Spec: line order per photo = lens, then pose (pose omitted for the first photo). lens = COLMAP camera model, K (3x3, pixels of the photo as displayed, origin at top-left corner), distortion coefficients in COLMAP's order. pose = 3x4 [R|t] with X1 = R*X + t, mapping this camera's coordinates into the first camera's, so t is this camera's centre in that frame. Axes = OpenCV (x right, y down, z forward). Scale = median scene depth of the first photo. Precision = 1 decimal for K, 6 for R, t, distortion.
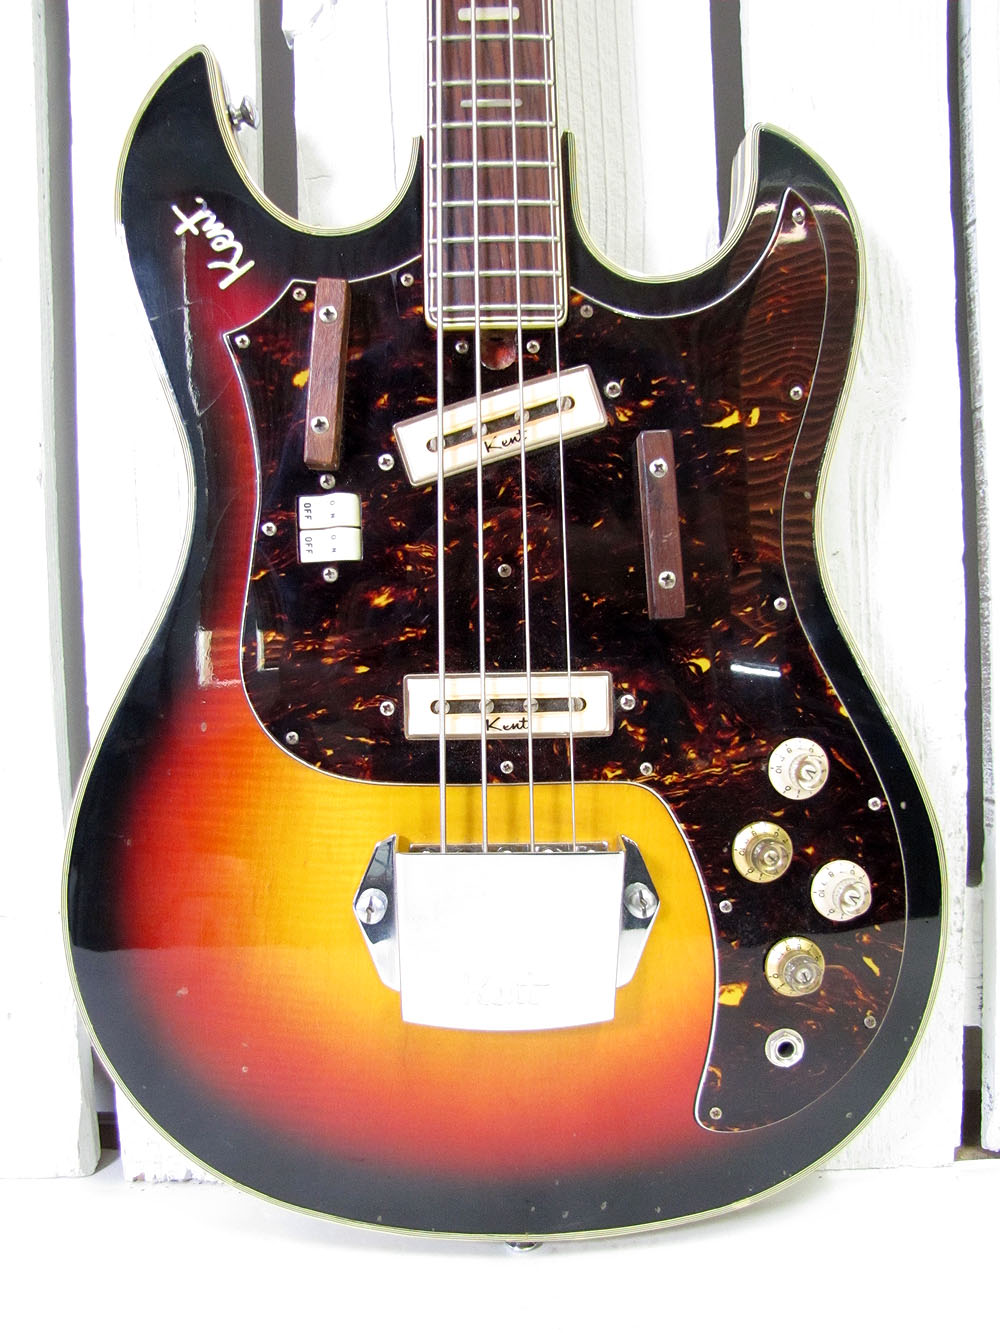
lens RADIAL K [[1103.4, 0, 500.0], [0, 1103.4, 666.5], [0, 0, 1]] dist [-0.185238, 0.171554]
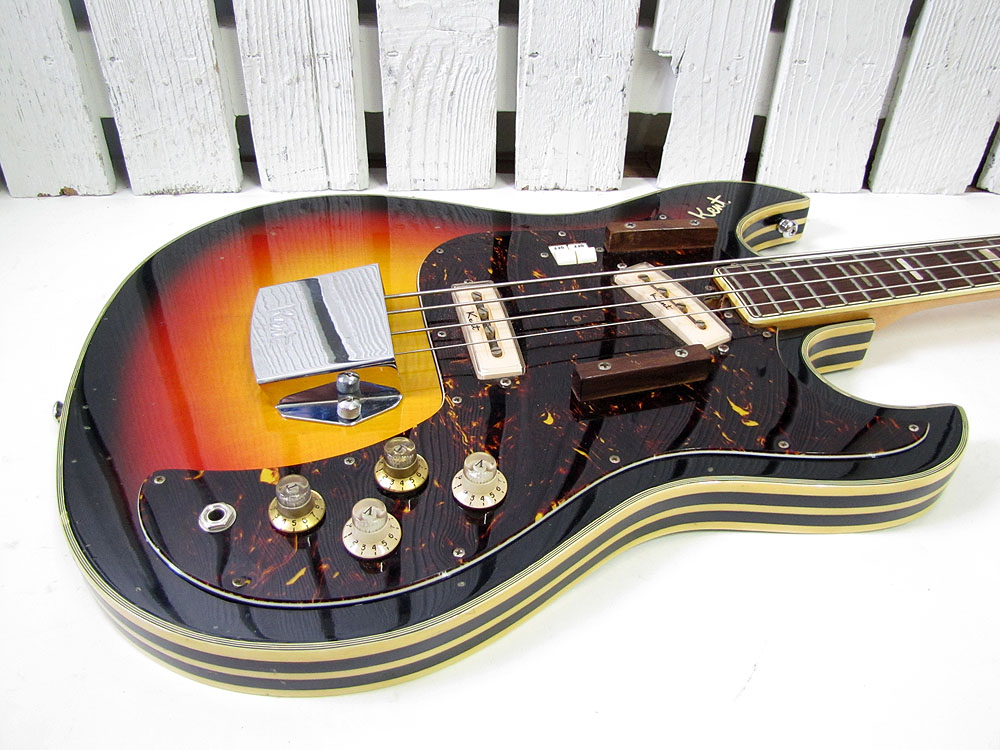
lens RADIAL K [[827.7, 0, 500.0], [0, 827.7, 375.0], [0, 0, 1]] dist [-0.185238, 0.171554]
pose [[0.205321, 0.625985, -0.752320, 0.845874], [-0.977712, 0.096762, -0.186322, 0.220787], [-0.043839, 0.773809, 0.631901, 0.379354]]
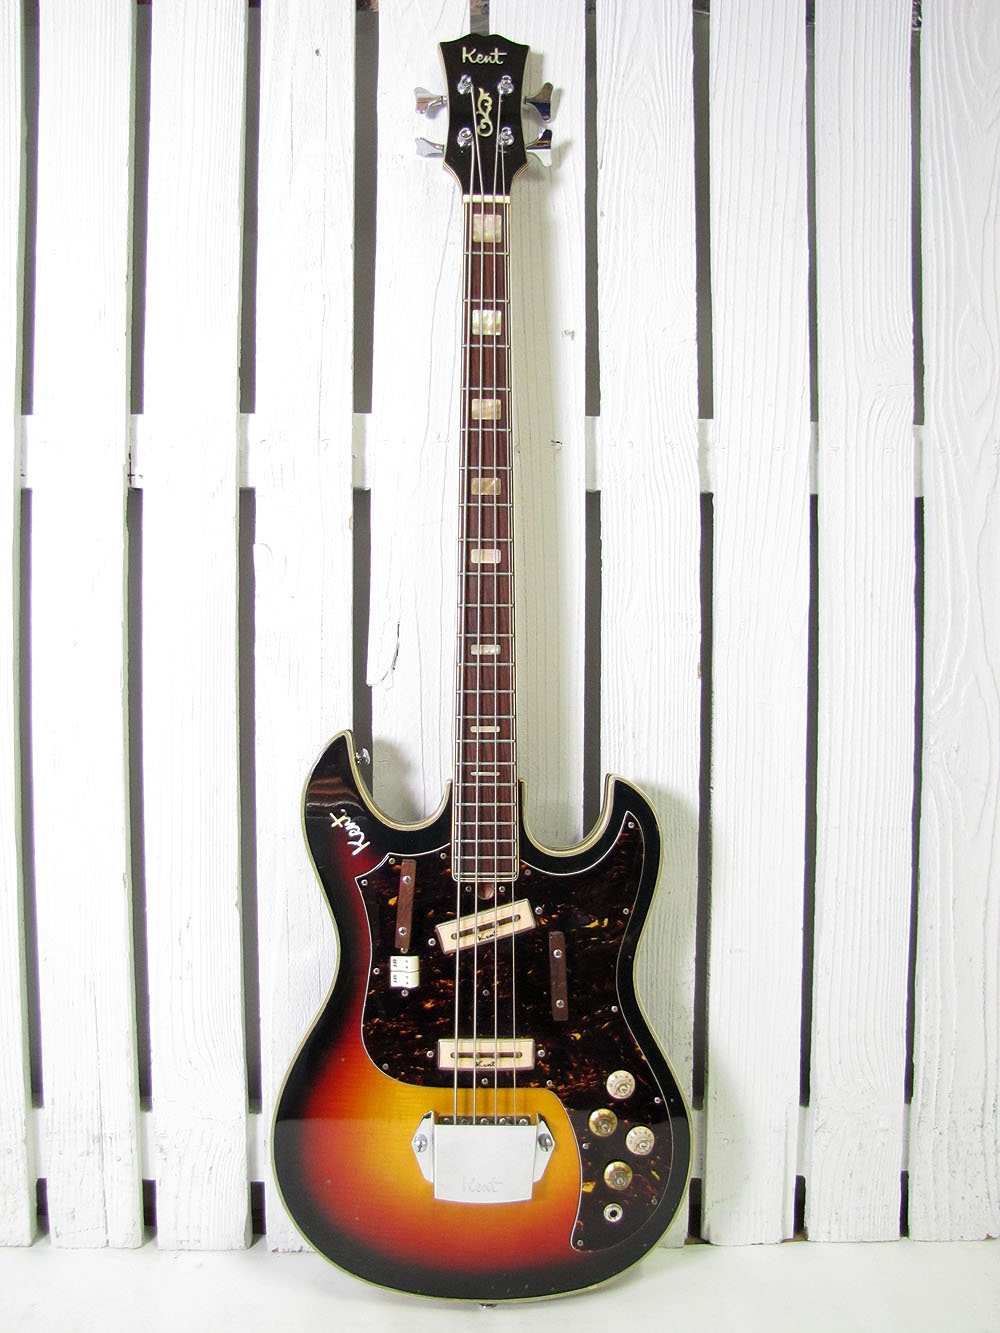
lens RADIAL K [[1103.4, 0, 500.0], [0, 1103.4, 666.5], [0, 0, 1]] dist [-0.185238, 0.171554]
pose [[0.999498, 0.025282, 0.019067, -0.025162], [-0.024402, 0.998686, -0.045075, -0.631691], [-0.020182, 0.044588, 0.998802, -1.156751]]
